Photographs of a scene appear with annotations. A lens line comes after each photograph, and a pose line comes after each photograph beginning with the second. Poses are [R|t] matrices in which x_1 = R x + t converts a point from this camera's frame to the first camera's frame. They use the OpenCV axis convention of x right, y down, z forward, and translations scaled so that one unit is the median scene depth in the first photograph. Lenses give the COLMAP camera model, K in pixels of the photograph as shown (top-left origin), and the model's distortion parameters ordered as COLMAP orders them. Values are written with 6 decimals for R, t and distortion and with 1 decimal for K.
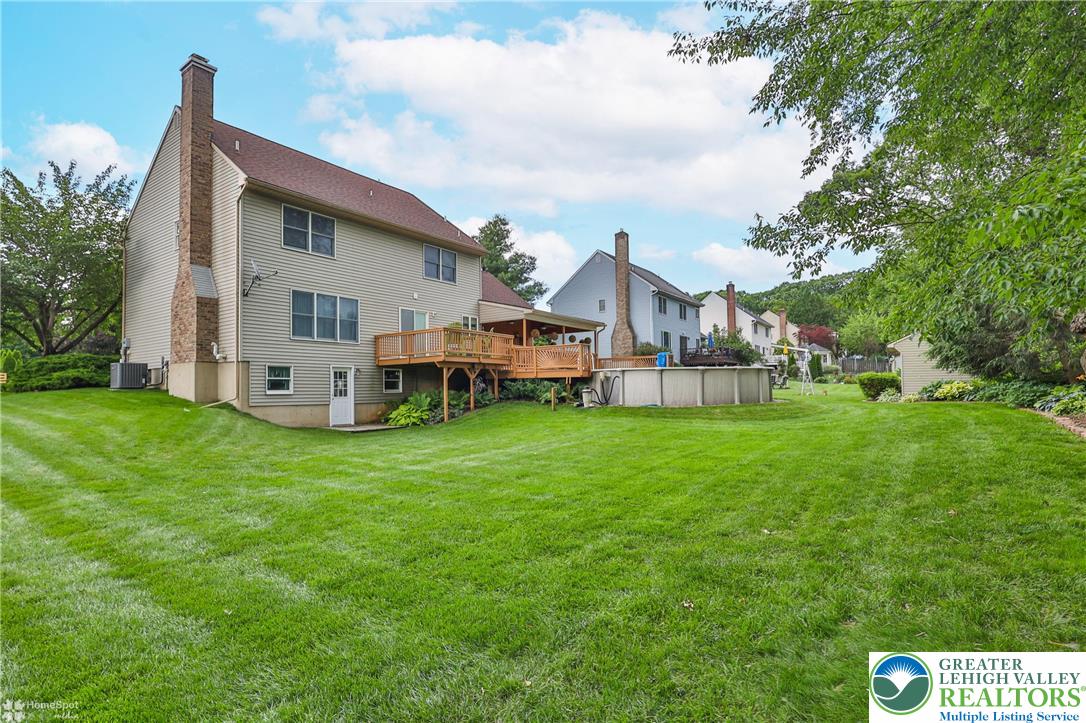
lens RADIAL K [[529.9, 0, 543.6], [0, 529.9, 371.5], [0, 0, 1]] dist [-0.000981, -0.000229]
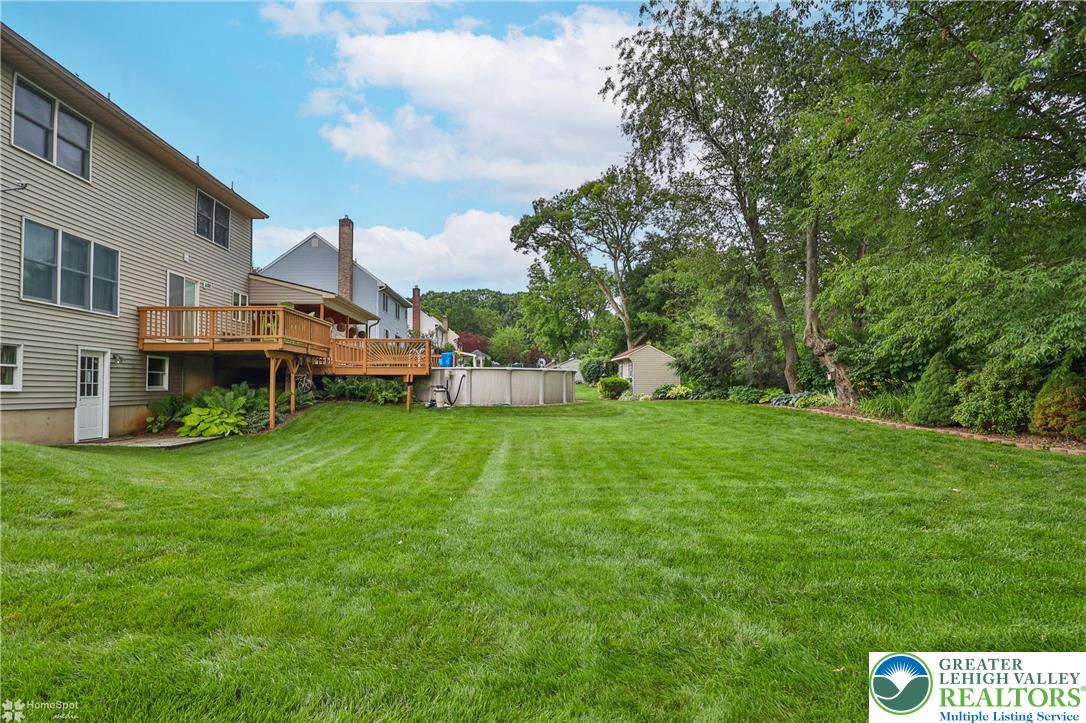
lens RADIAL K [[529.9, 0, 543.6], [0, 529.9, 371.5], [0, 0, 1]] dist [-0.000981, -0.000229]
pose [[0.782047, 0.029658, 0.622514, -0.345704], [-0.028873, 0.999519, -0.011347, 0.008786], [-0.622551, -0.009100, 0.782526, 0.143326]]
